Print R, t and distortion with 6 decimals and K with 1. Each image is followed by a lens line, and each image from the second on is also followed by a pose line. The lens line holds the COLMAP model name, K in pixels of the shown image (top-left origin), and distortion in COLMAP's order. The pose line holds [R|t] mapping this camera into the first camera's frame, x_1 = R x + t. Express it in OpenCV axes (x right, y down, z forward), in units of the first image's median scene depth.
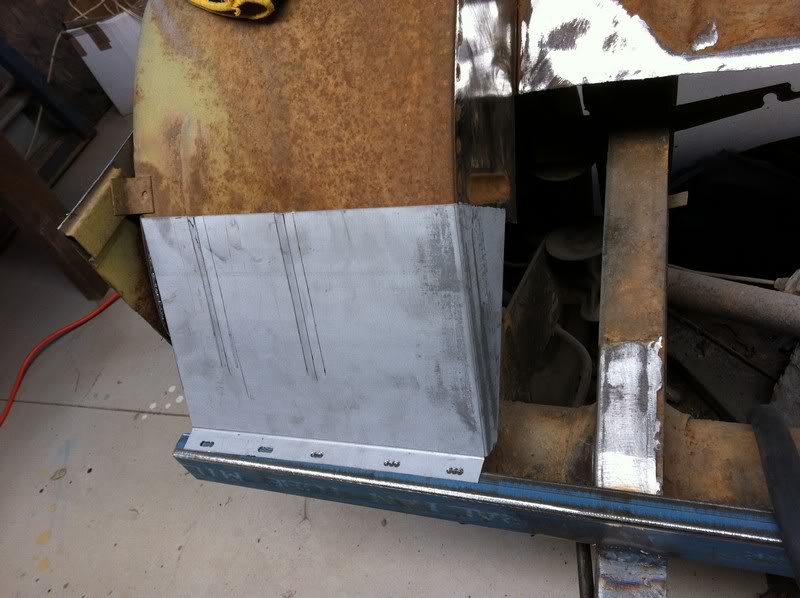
lens RADIAL K [[723.8, 0, 400.0], [0, 723.8, 299.0], [0, 0, 1]] dist [0.001169, -0.007175]
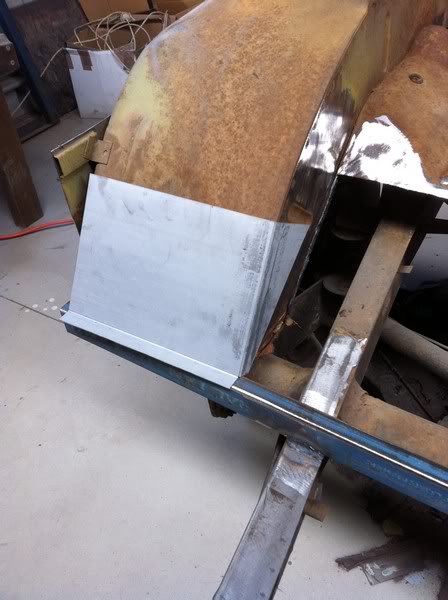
lens RADIAL K [[539.1, 0, 218.2], [0, 539.1, 313.2], [0, 0, 1]] dist [0.005321, -0.005674]
pose [[0.936687, 0.350144, 0.003979, 0.014810], [-0.349978, 0.936495, -0.022179, 0.145035], [-0.011492, 0.019382, 0.999746, -0.243338]]
